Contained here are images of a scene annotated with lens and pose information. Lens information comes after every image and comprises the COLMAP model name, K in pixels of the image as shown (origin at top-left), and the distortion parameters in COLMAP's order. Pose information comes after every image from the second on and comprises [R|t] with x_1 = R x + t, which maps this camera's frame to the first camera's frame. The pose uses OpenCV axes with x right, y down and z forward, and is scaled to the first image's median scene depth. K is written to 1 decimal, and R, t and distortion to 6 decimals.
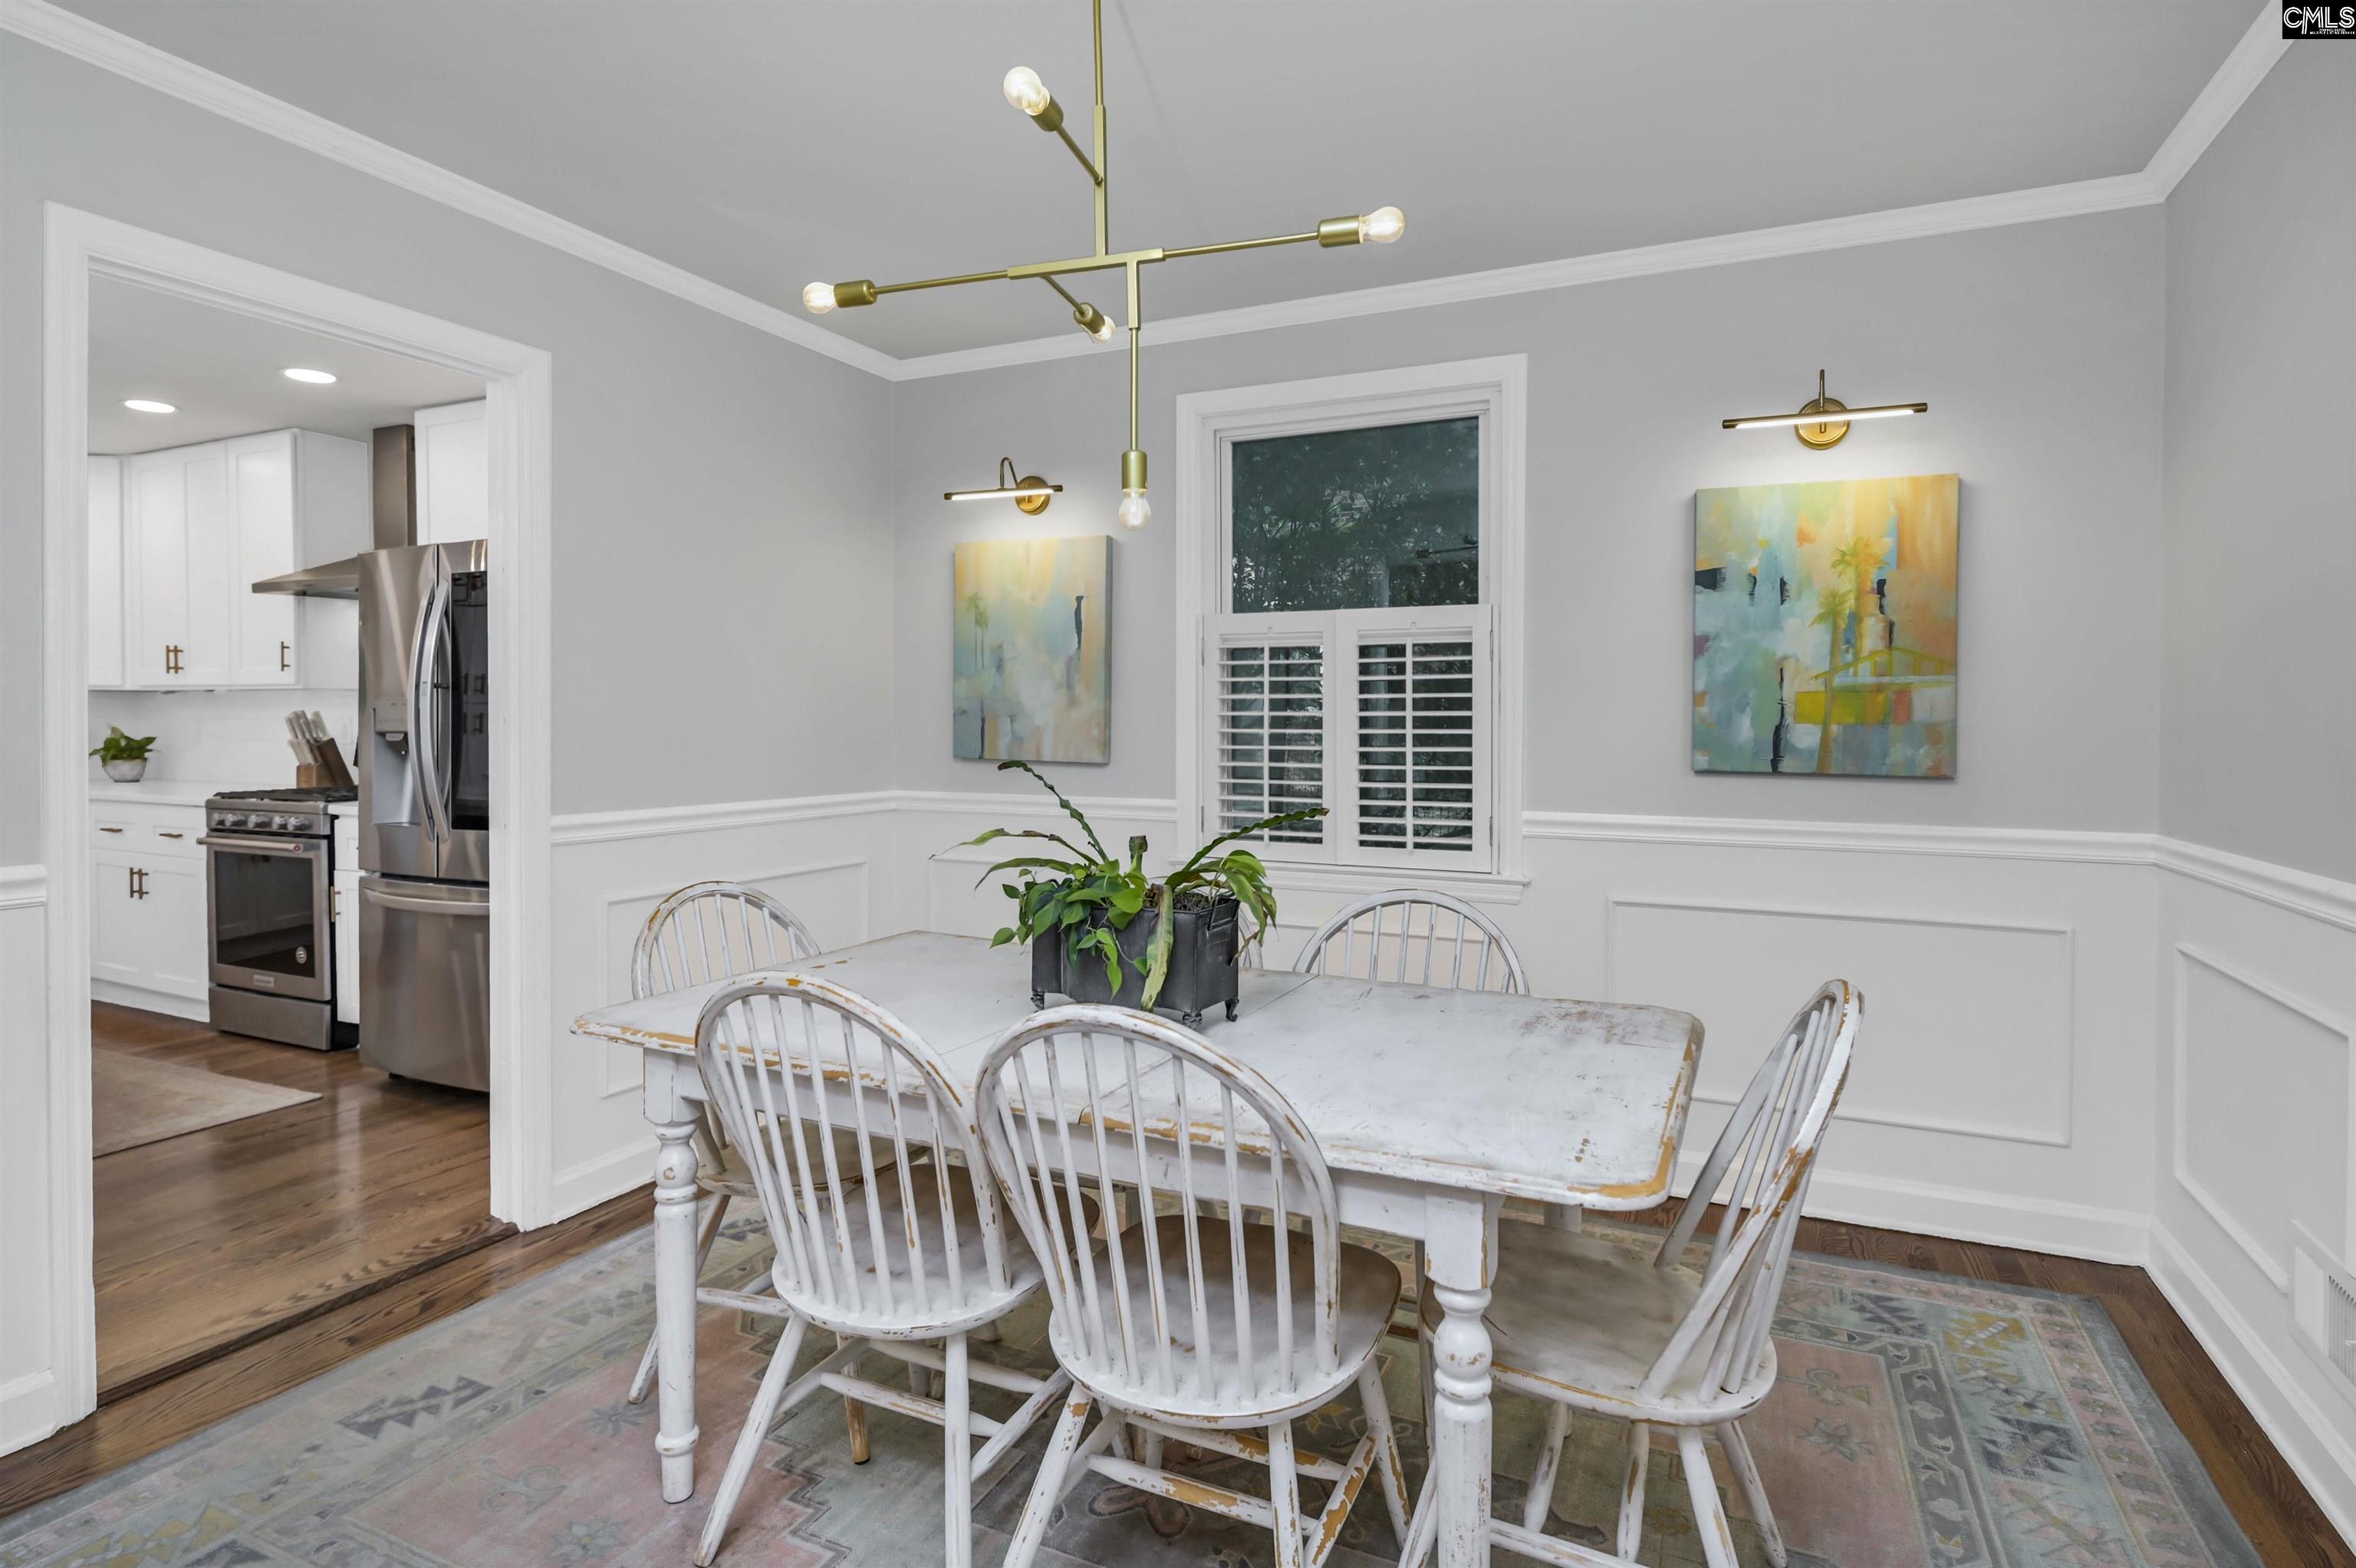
lens RADIAL K [[1214.8, 0, 1168.5], [0, 1214.8, 724.3], [0, 0, 1]] dist [0.000198, 0.000328]
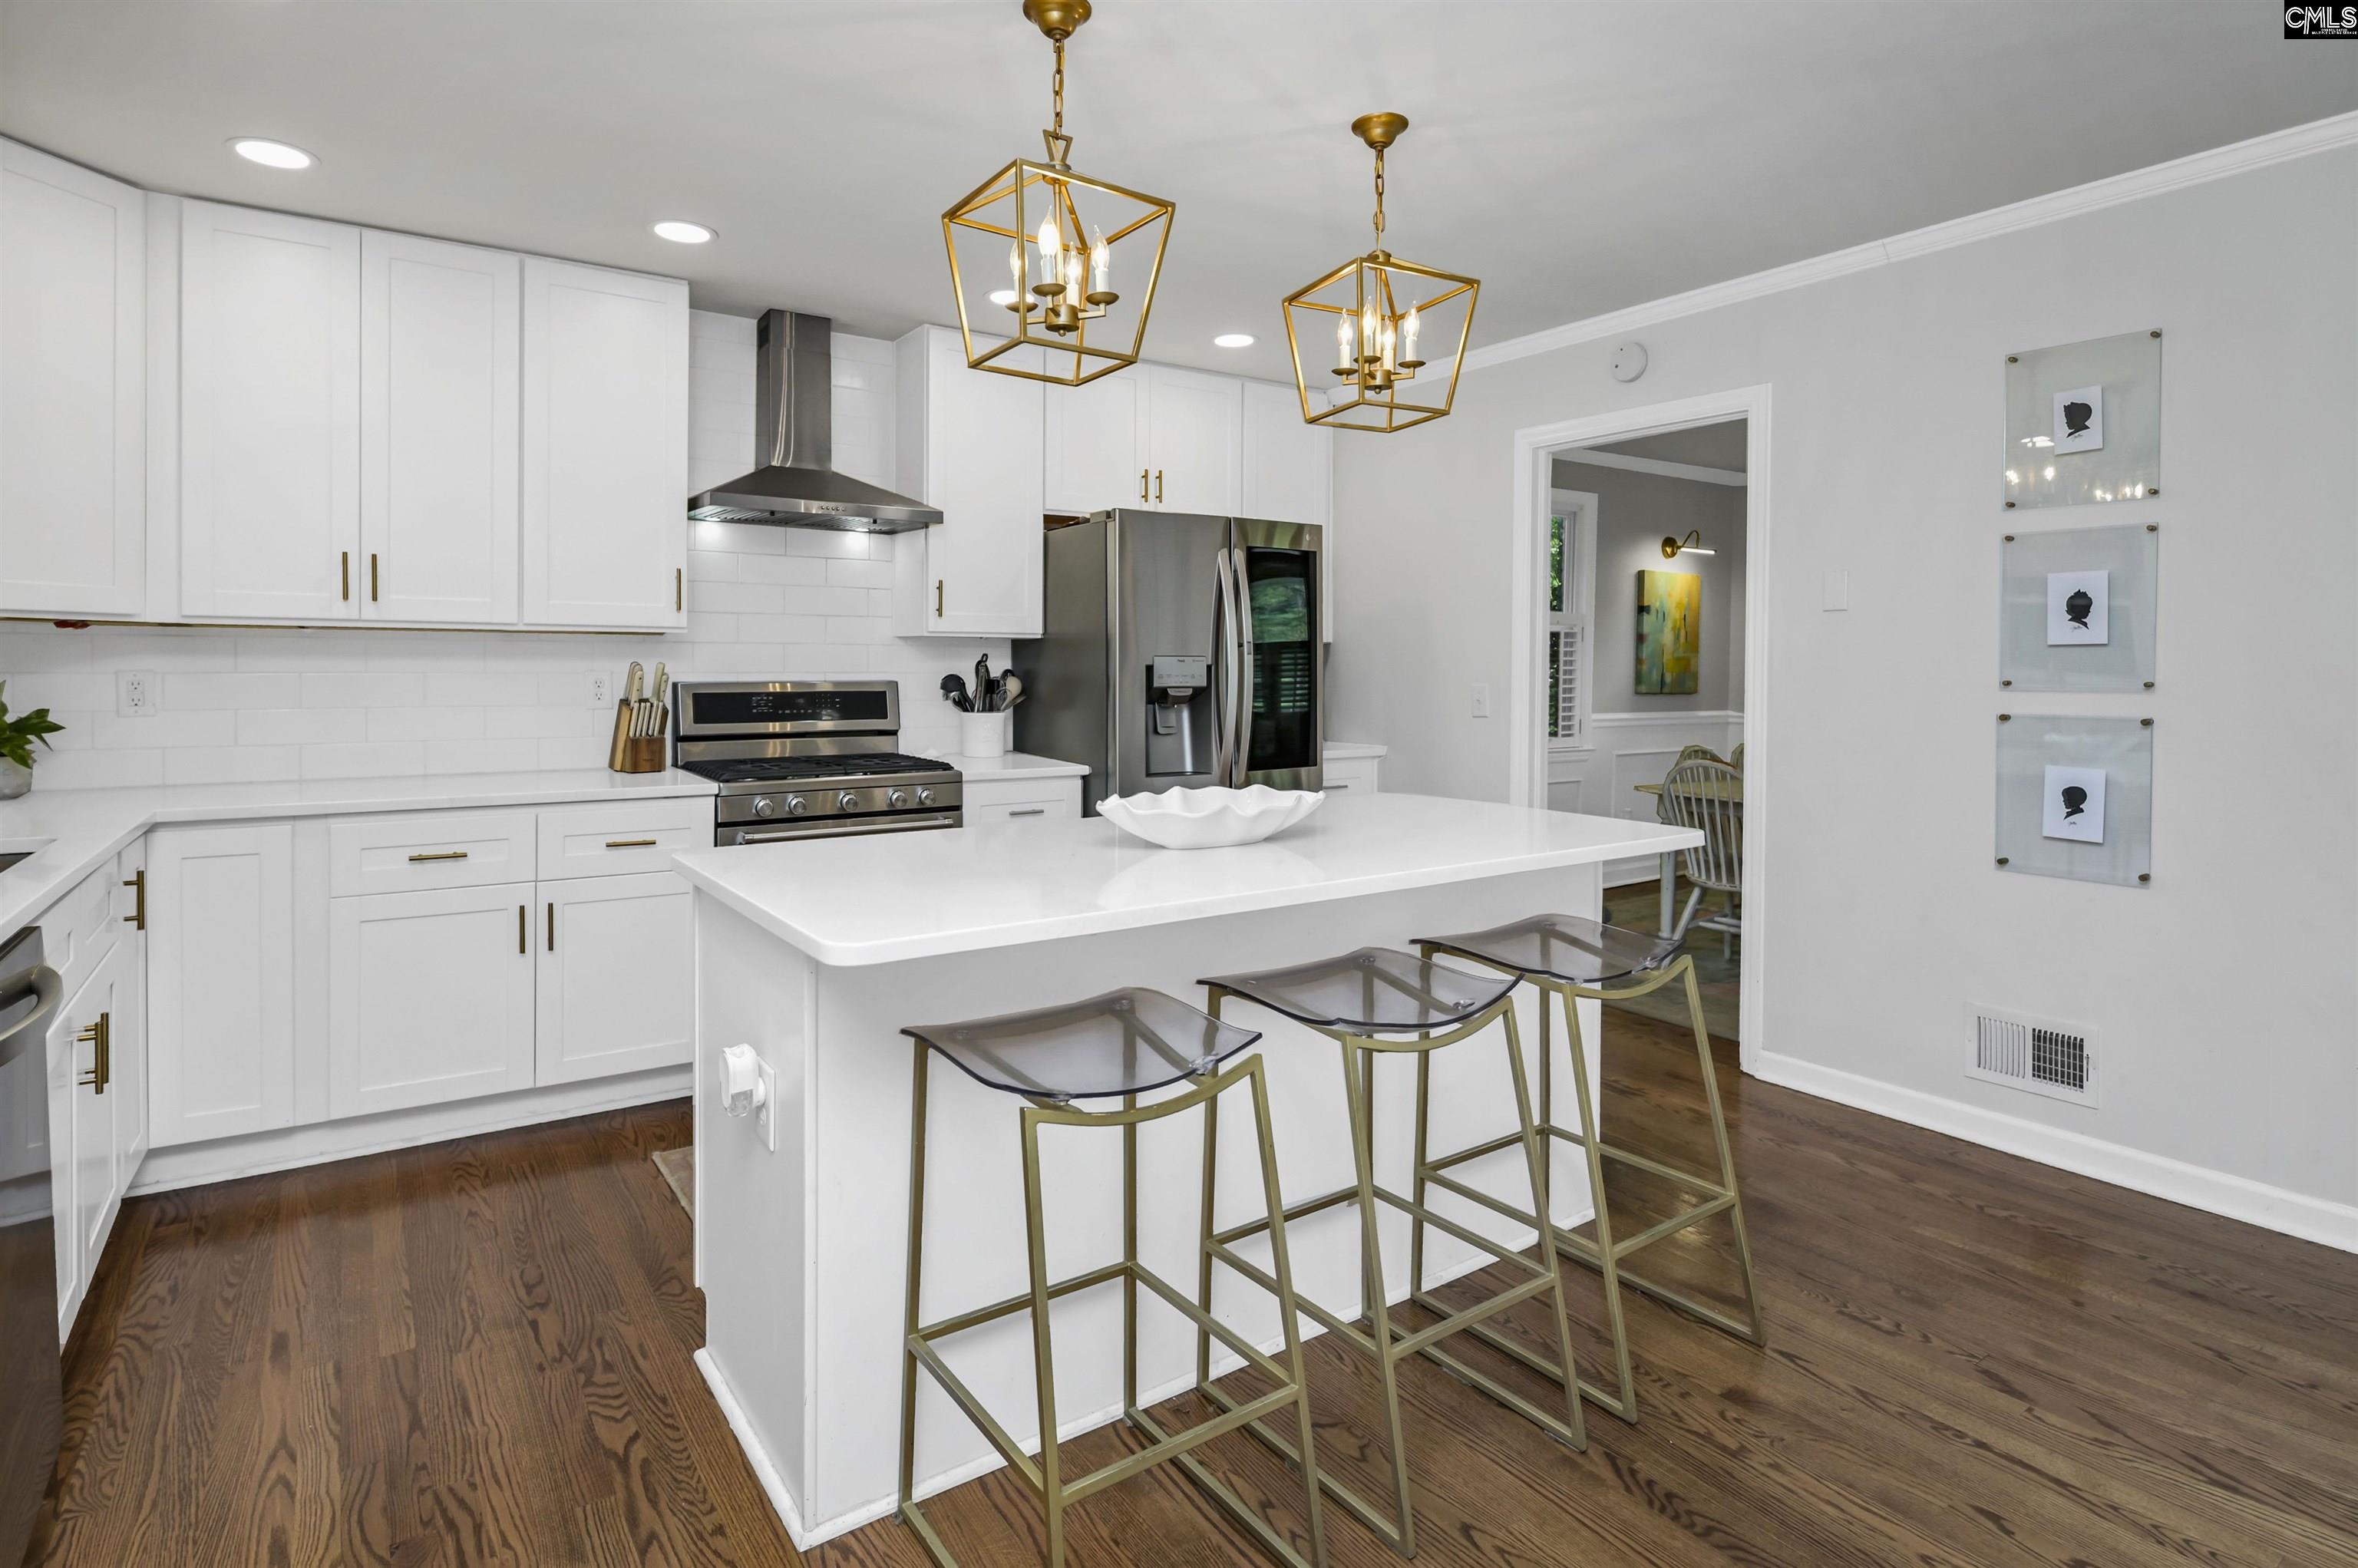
lens RADIAL K [[1215.9, 0, 1169.5], [0, 1215.9, 724.3], [0, 0, 1]] dist [0.000198, 0.000328]
pose [[0.507497, -0.040766, 0.860689, -2.012538], [0.009690, 0.999087, 0.041608, -0.007844], [-0.861599, -0.012776, 0.507428, 0.601895]]
